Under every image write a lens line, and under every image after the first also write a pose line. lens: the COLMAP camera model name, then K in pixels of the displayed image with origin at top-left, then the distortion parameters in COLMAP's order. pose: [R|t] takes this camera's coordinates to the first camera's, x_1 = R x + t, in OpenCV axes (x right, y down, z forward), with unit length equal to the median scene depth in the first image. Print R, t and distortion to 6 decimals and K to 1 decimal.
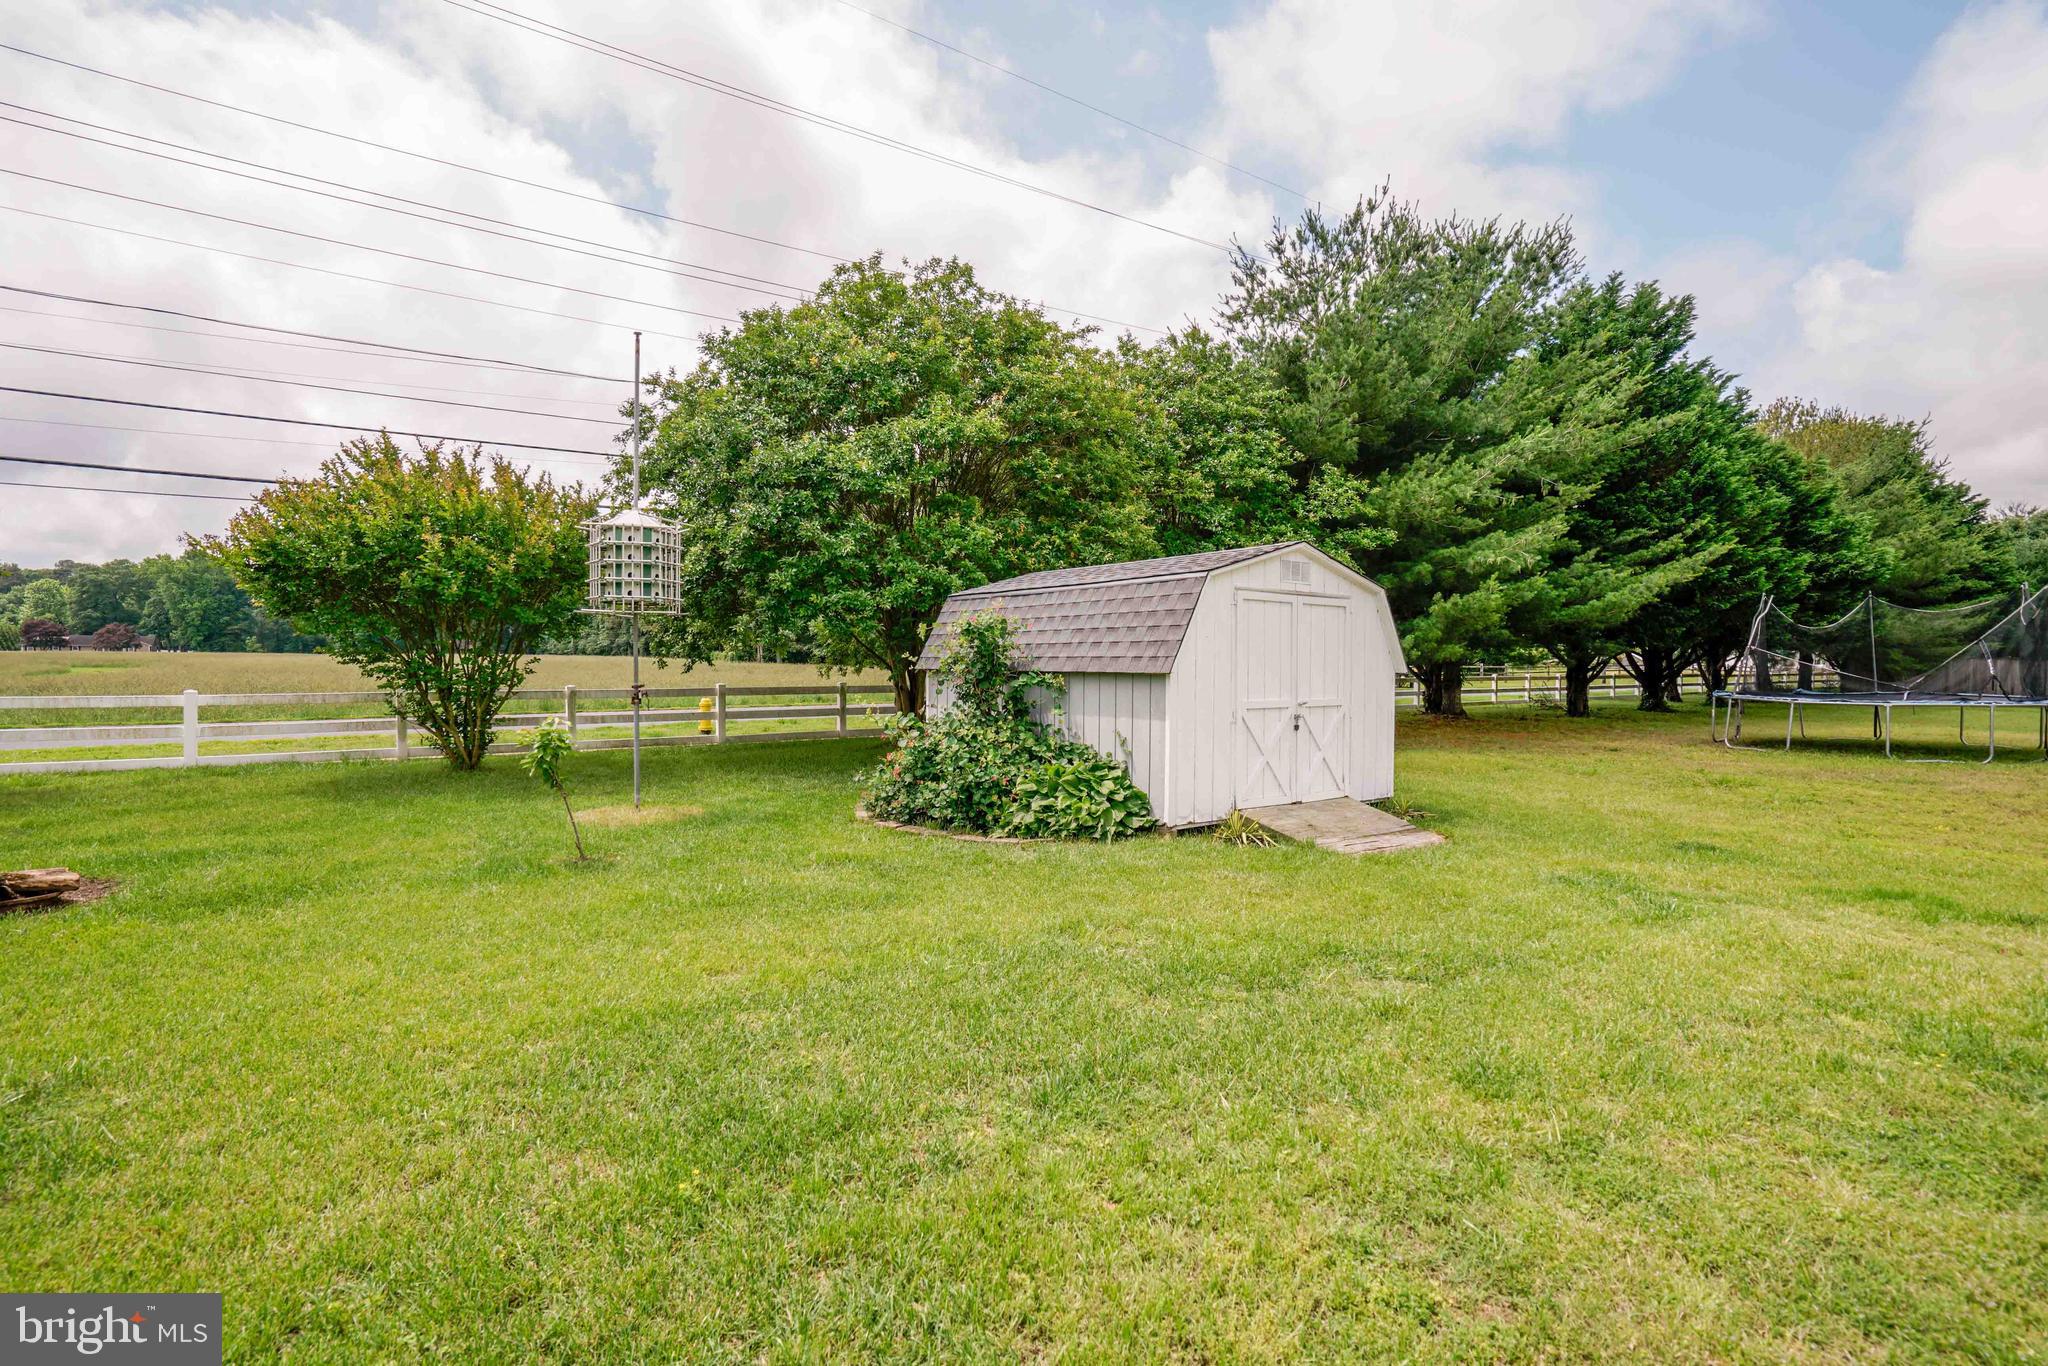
lens RADIAL K [[941.9, 0, 1002.1], [0, 941.9, 689.6], [0, 0, 1]] dist [-0.061556, 0.025193]
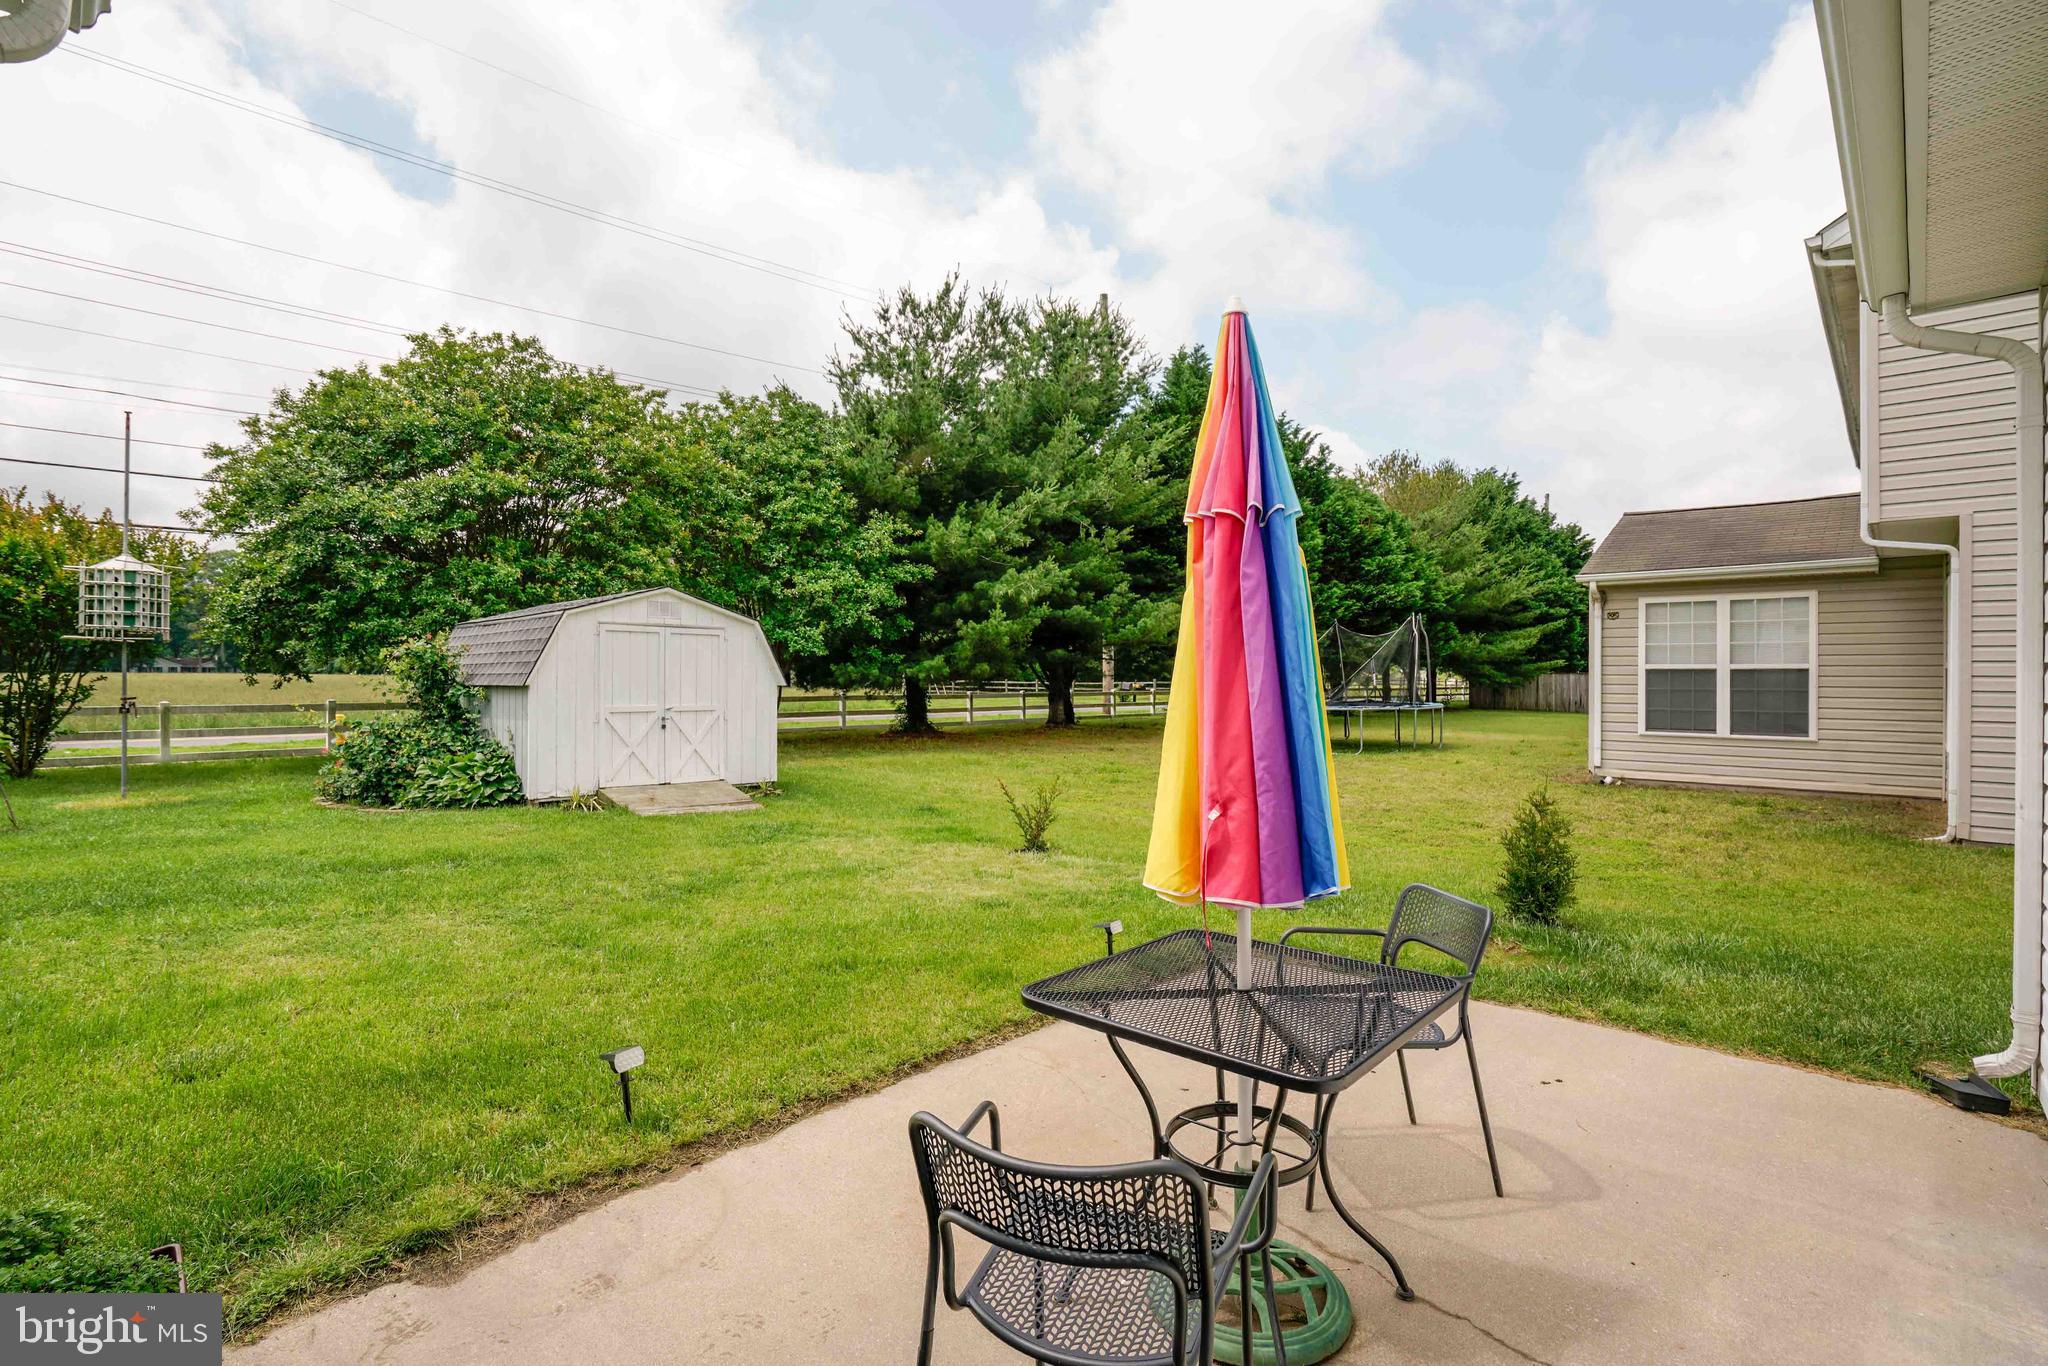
lens RADIAL K [[996.2, 0, 1024.0], [0, 996.2, 671.6], [0, 0, 1]] dist [-0.067429, 0.032172]
pose [[0.984372, -0.002419, 0.176082, 0.407547], [0.009345, 0.999214, -0.038514, 0.015222], [-0.175851, 0.039558, 0.983622, -0.336078]]
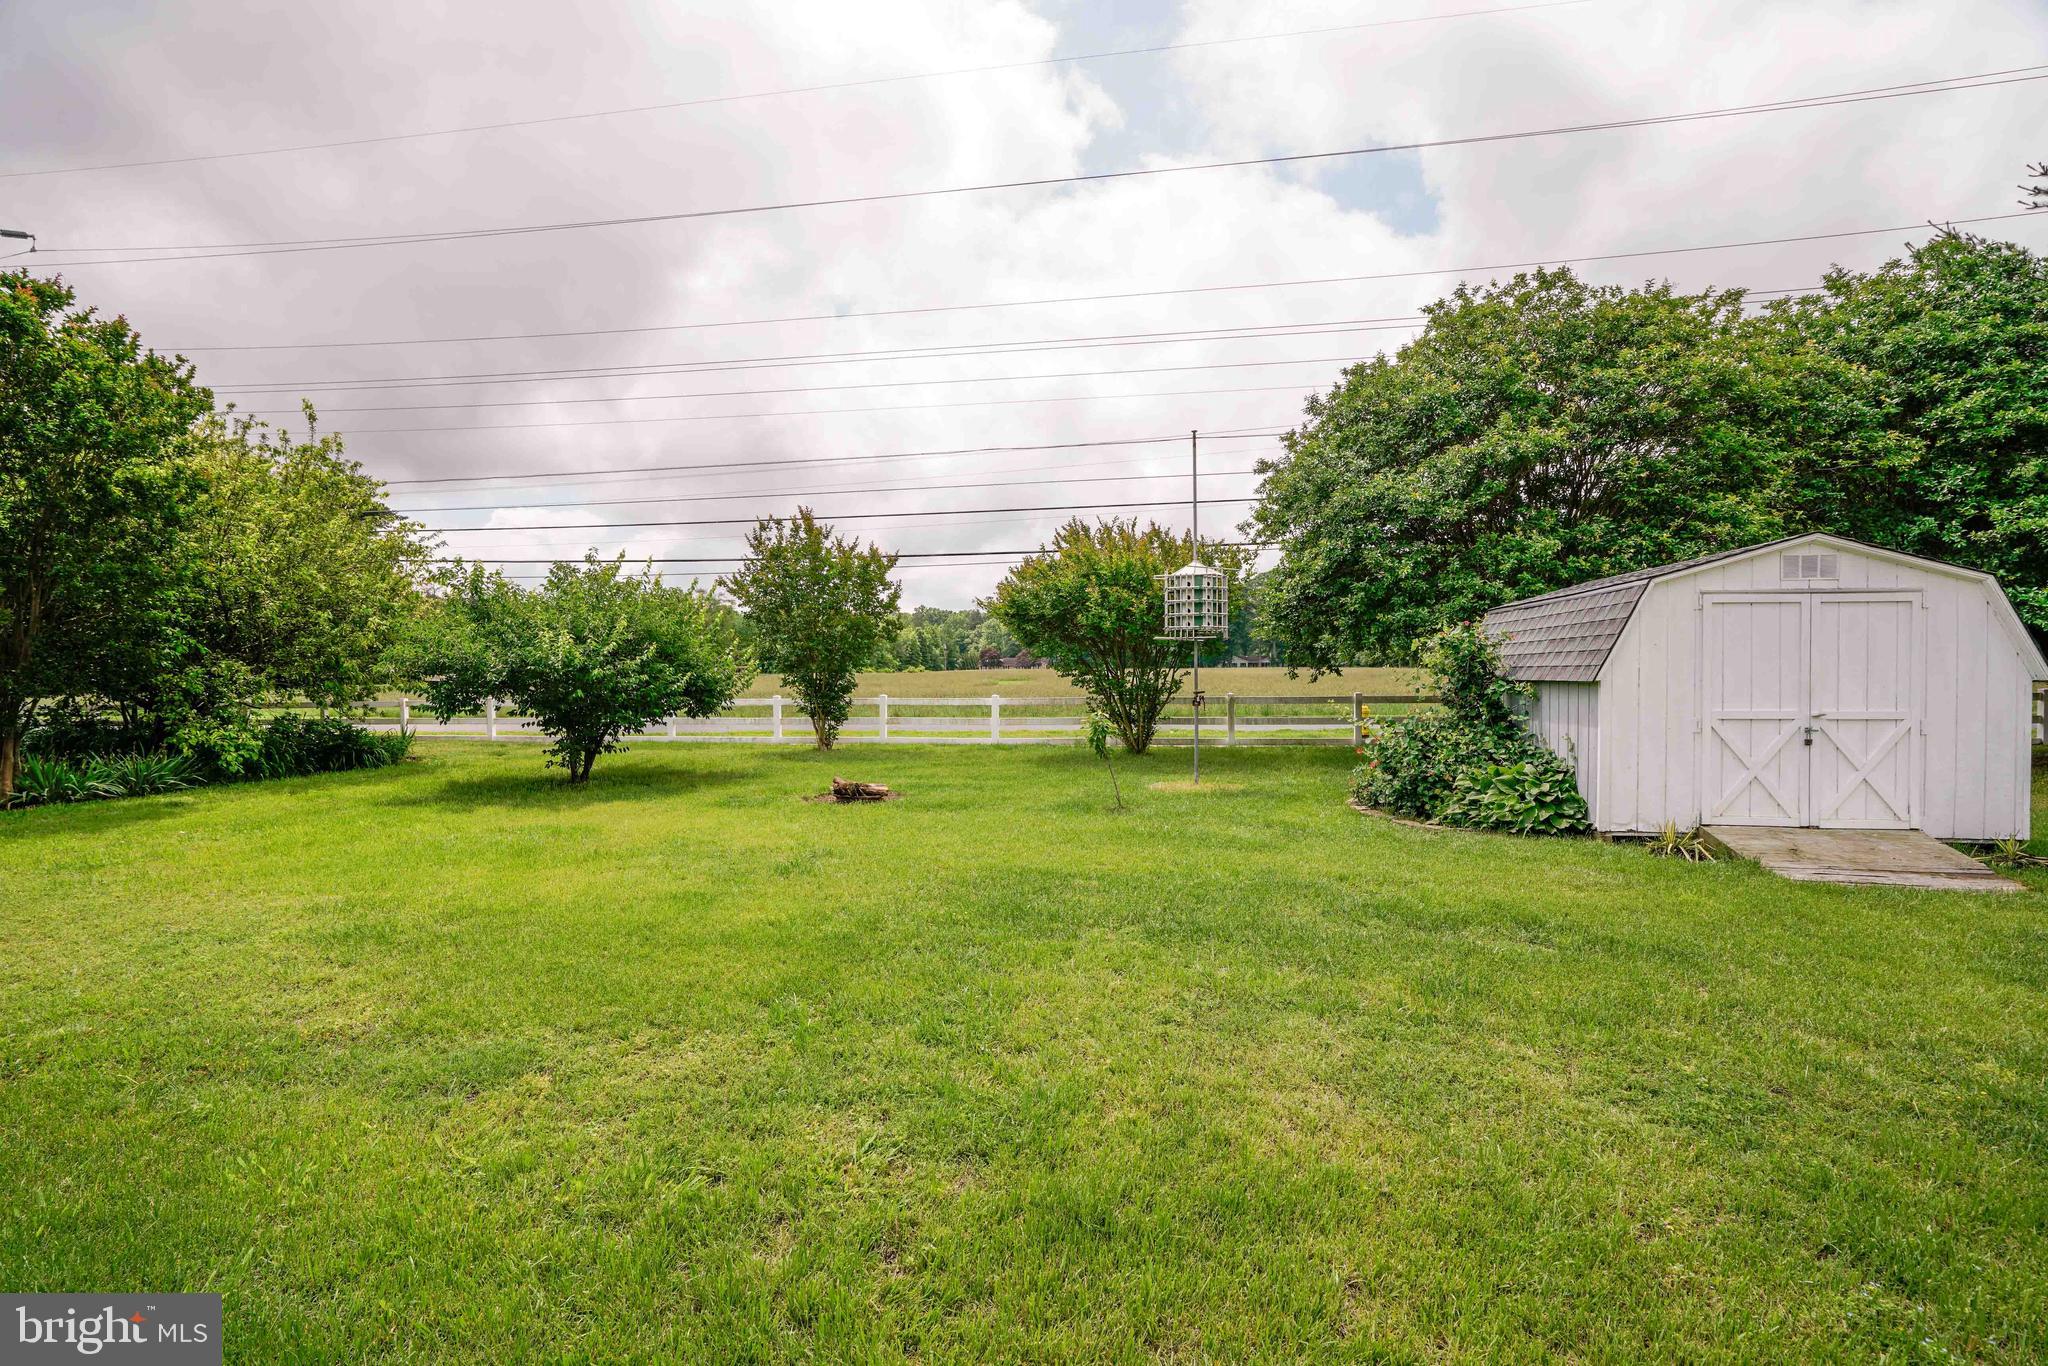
lens RADIAL K [[941.9, 0, 1002.1], [0, 941.9, 689.6], [0, 0, 1]] dist [-0.061556, 0.025193]
pose [[0.696957, 0.002440, -0.717109, 0.286788], [-0.012153, 0.999891, -0.008409, 0.005276], [0.717010, 0.014576, 0.696910, -0.110326]]
